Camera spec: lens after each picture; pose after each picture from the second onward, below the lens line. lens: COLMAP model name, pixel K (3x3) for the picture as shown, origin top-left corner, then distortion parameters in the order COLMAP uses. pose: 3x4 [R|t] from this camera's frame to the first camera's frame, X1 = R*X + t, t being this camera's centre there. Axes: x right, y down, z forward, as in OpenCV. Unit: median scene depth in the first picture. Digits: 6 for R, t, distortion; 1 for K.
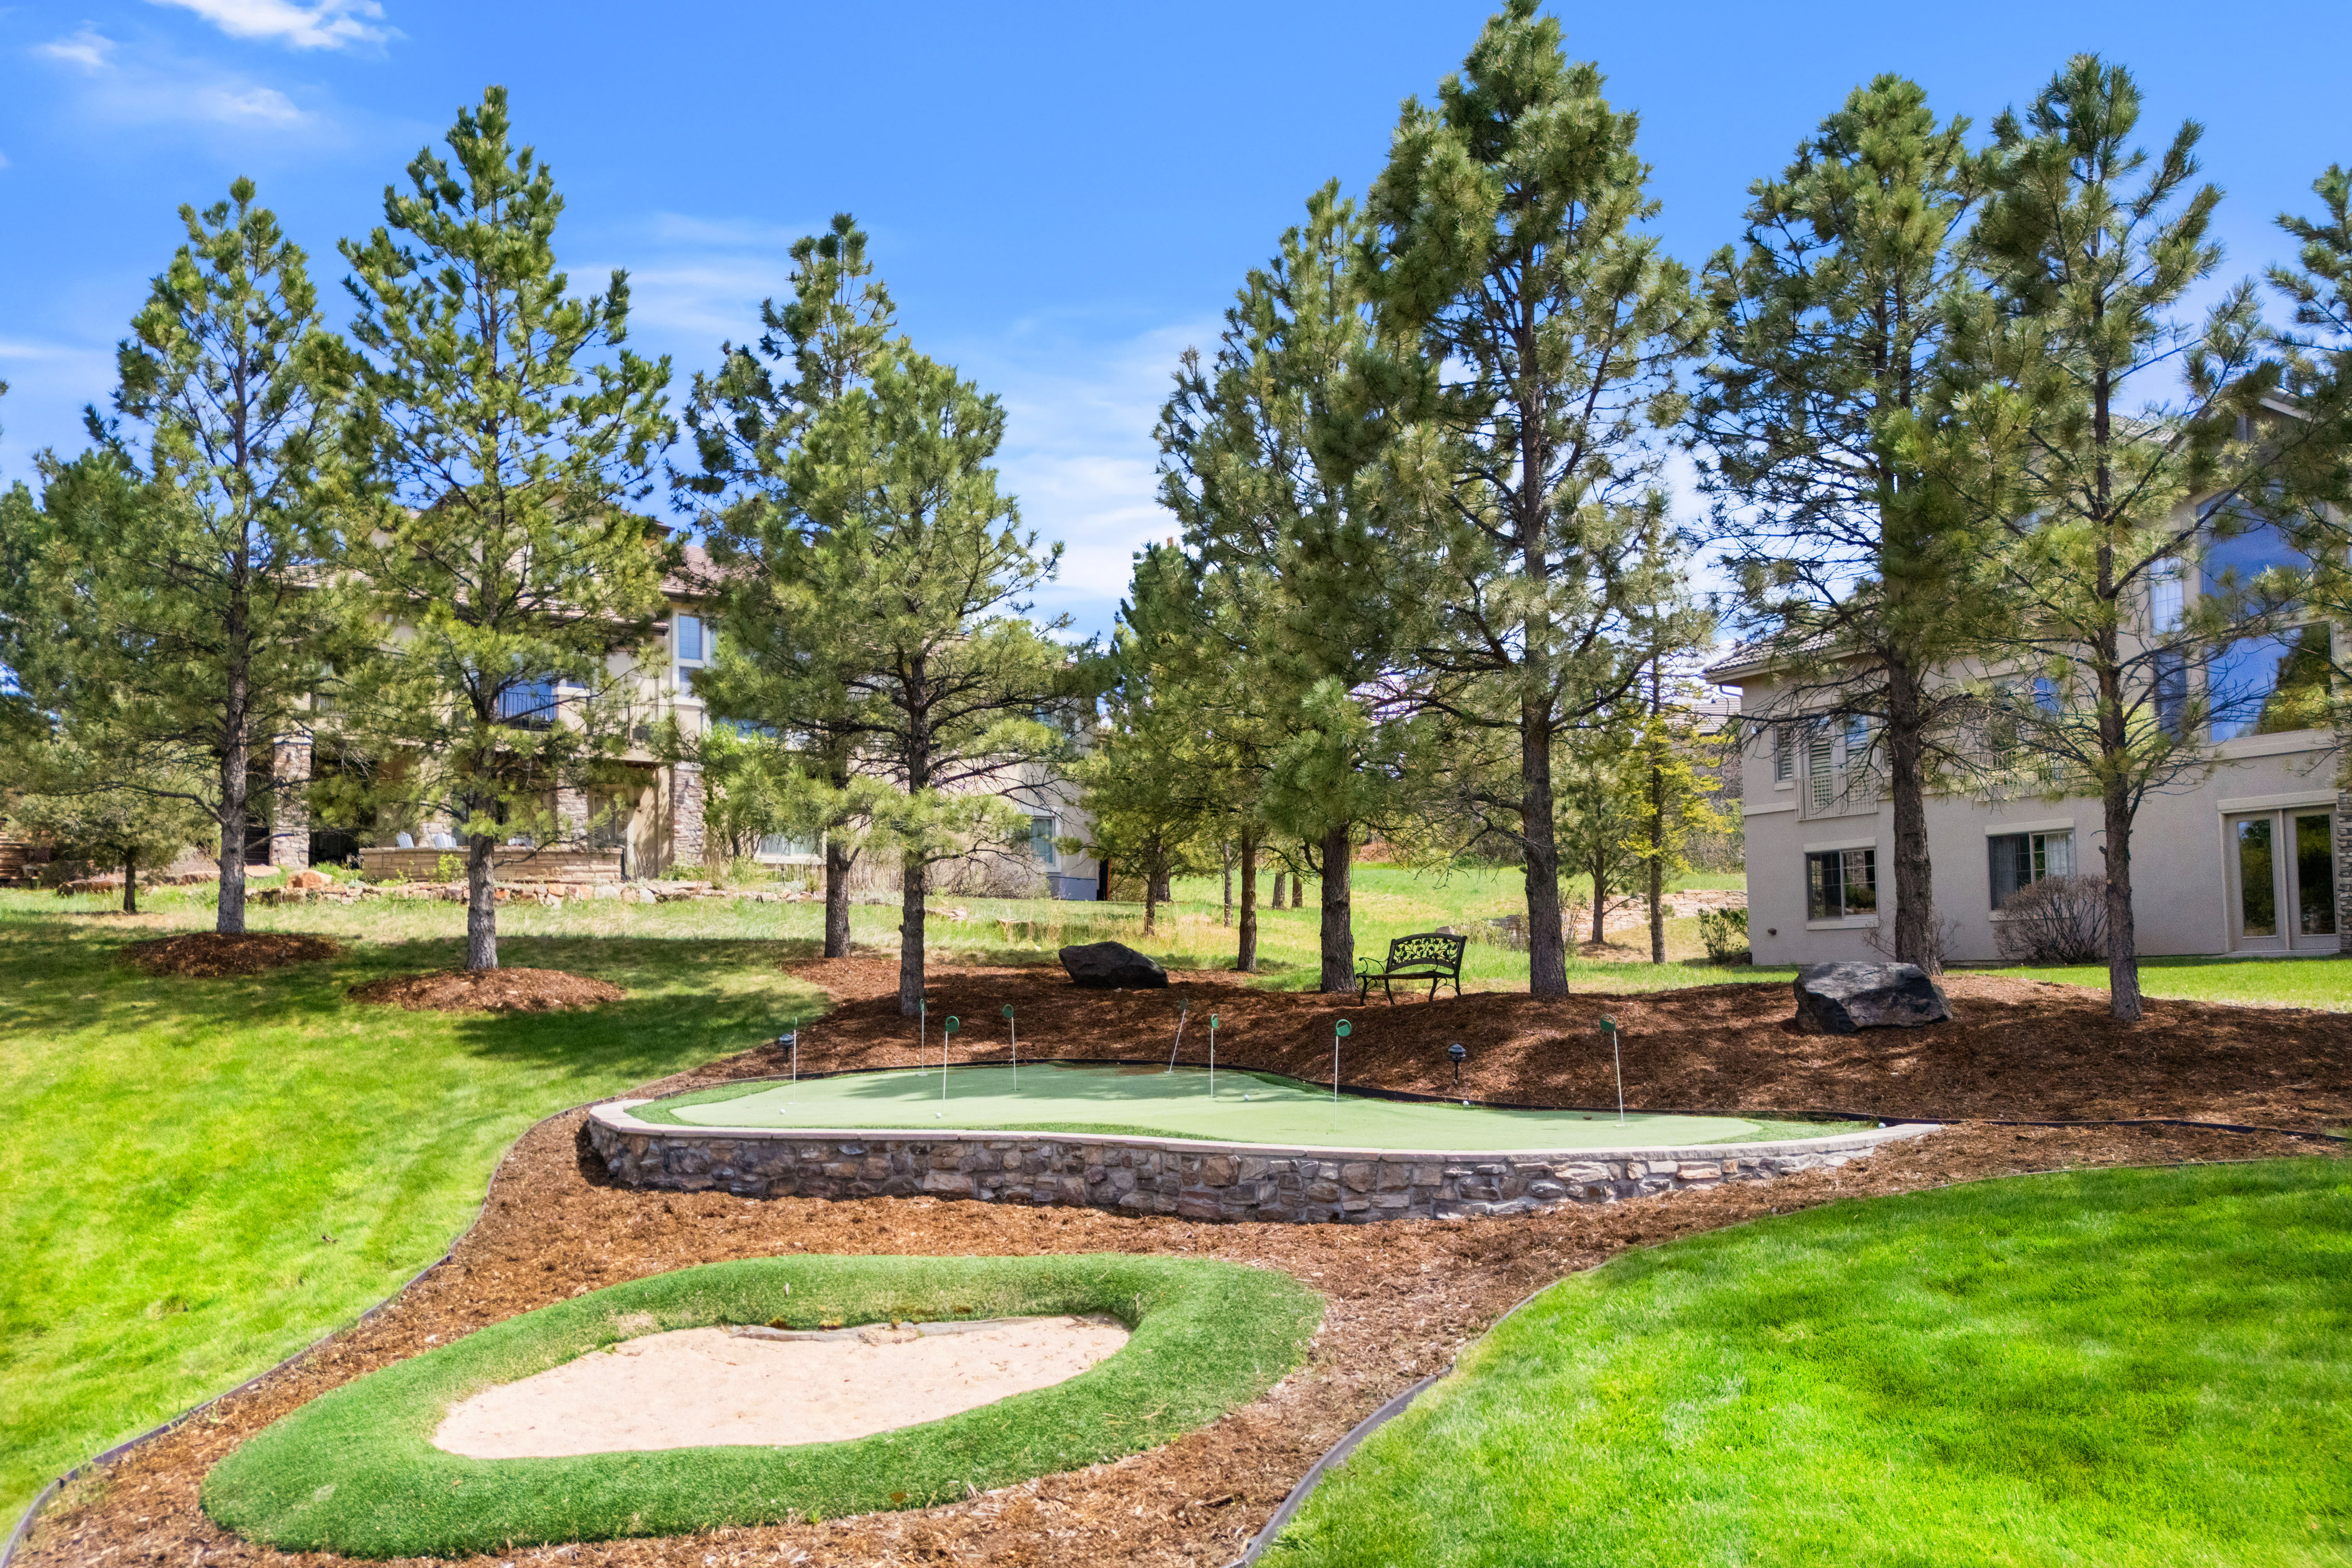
lens RADIAL K [[1681.8, 0, 1172.1], [0, 1681.8, 809.5], [0, 0, 1]] dist [0.027693, -0.025073]
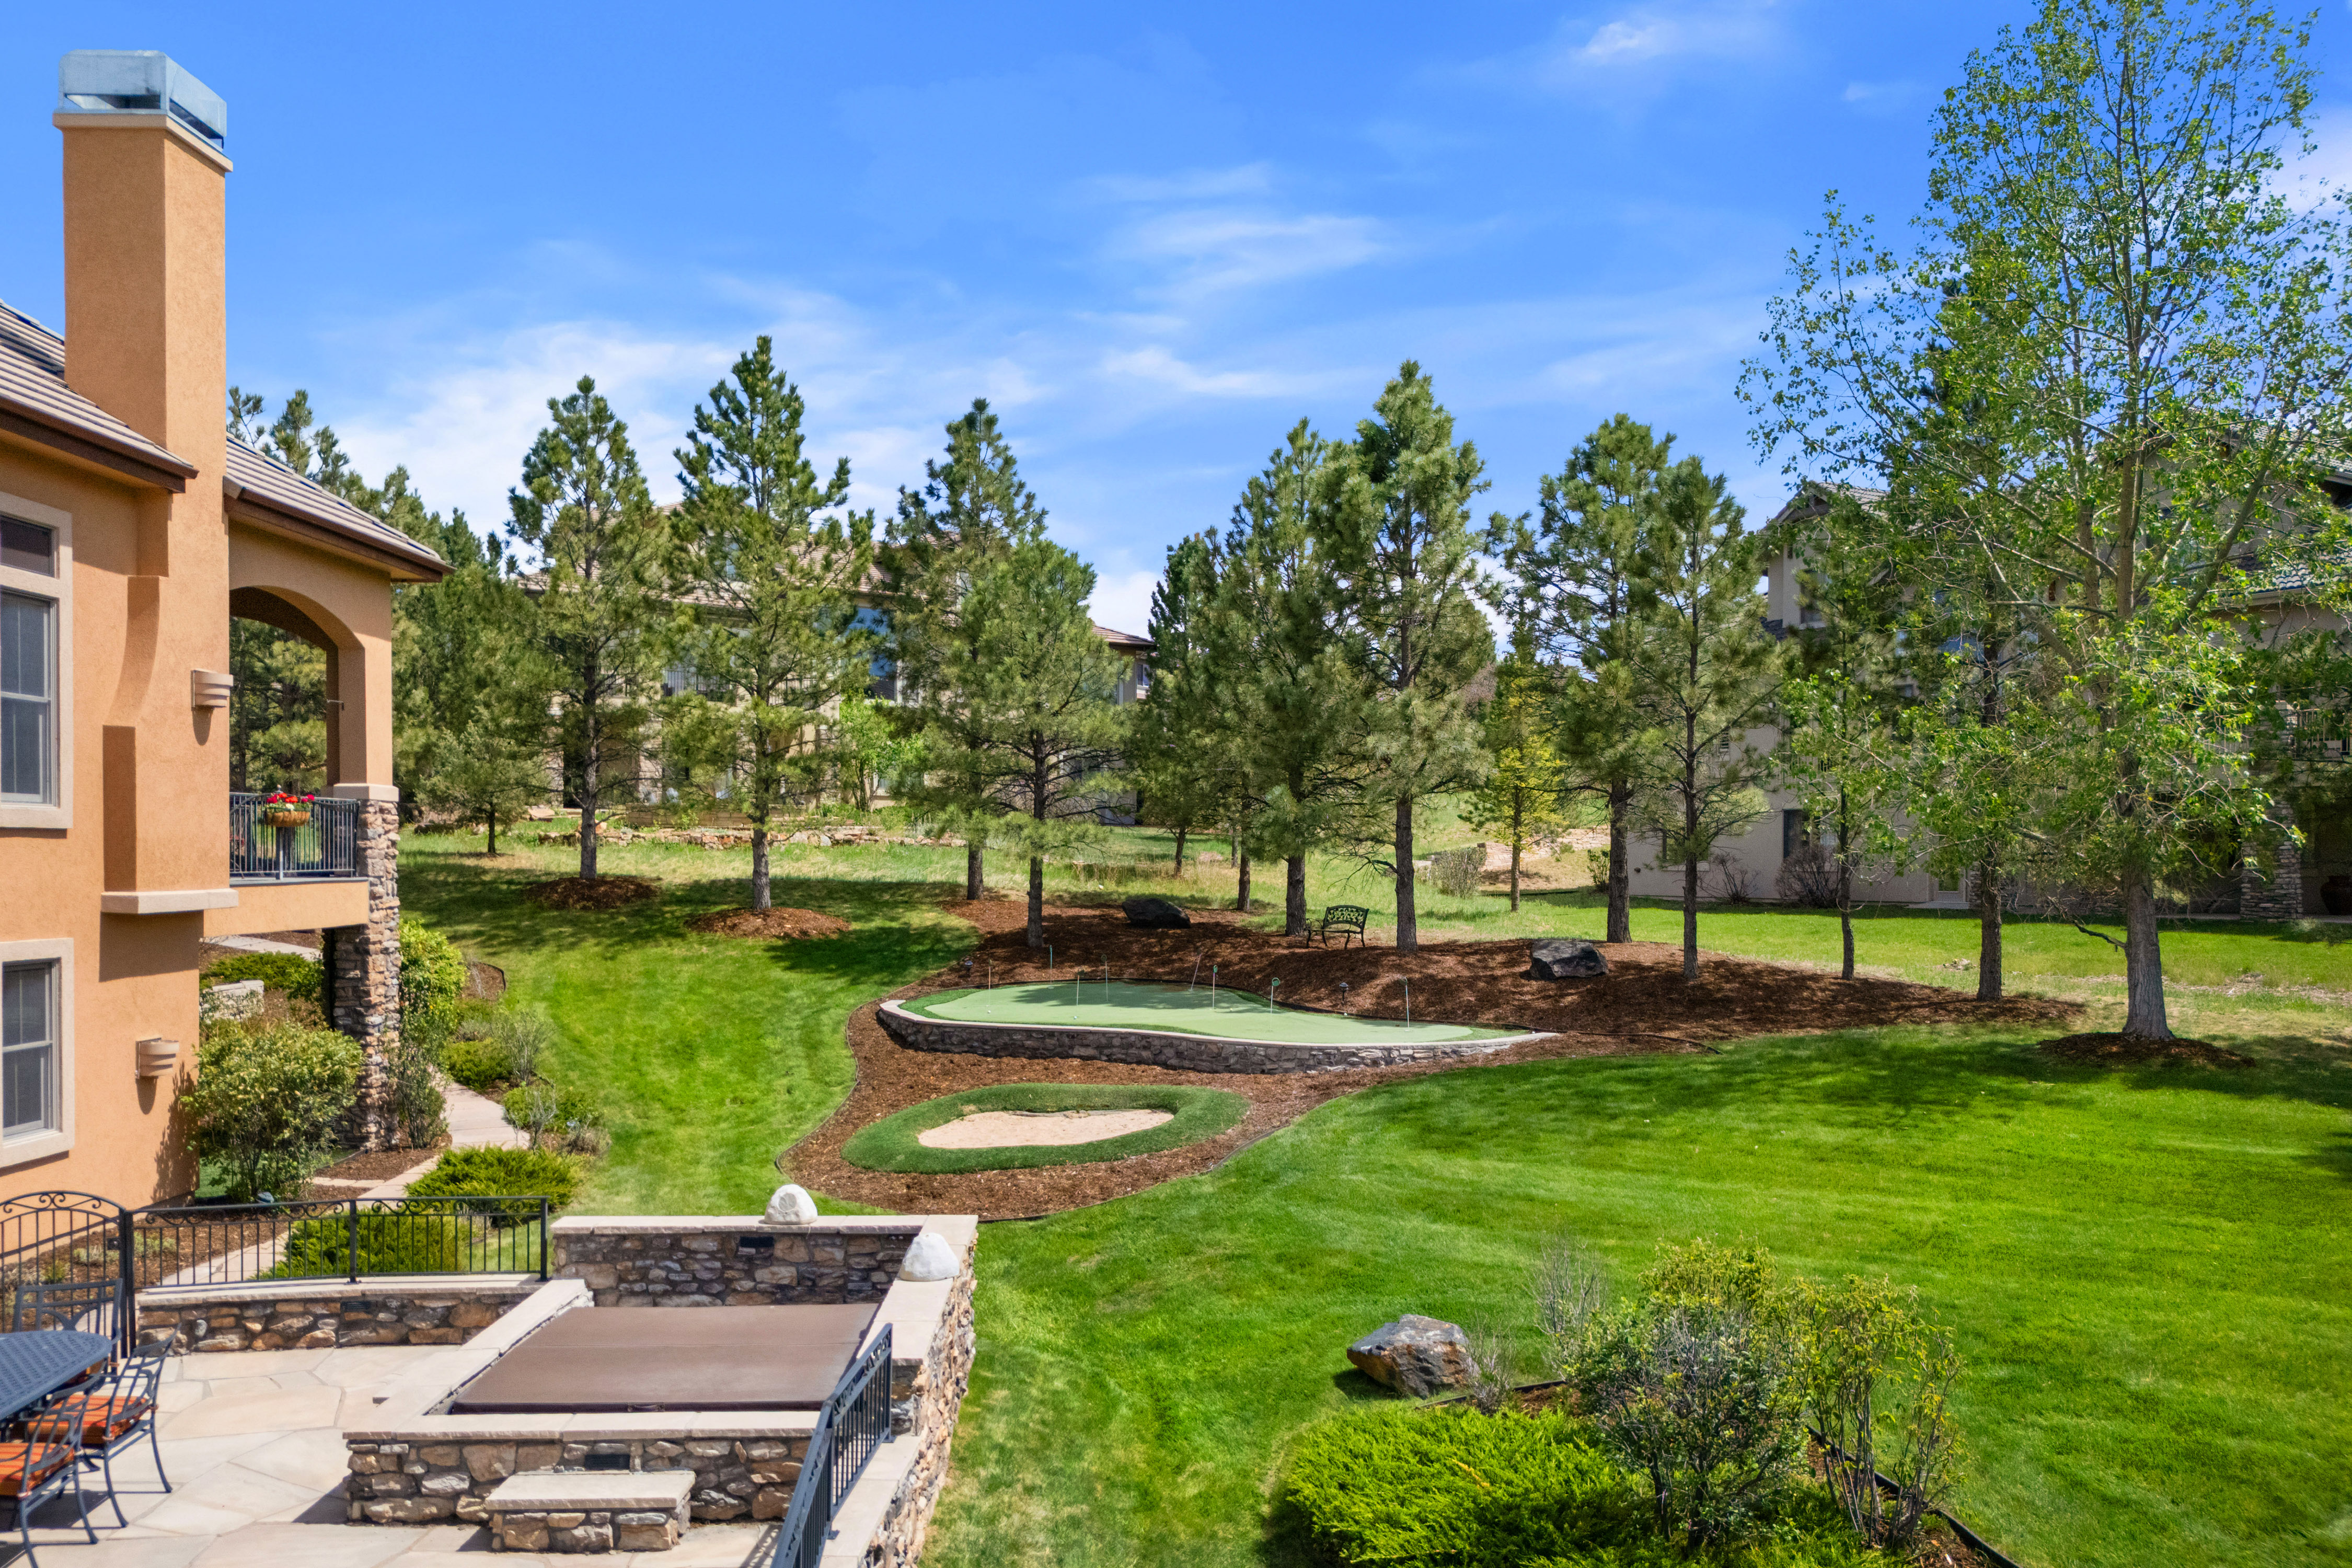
lens RADIAL K [[1681.8, 0, 1181.5], [0, 1681.8, 768.9], [0, 0, 1]] dist [0.027693, -0.025073]
pose [[0.999816, 0.017697, -0.007357, -0.002213], [-0.017225, 0.998056, 0.059889, -0.153252], [0.008403, -0.059751, 0.998178, -0.636345]]
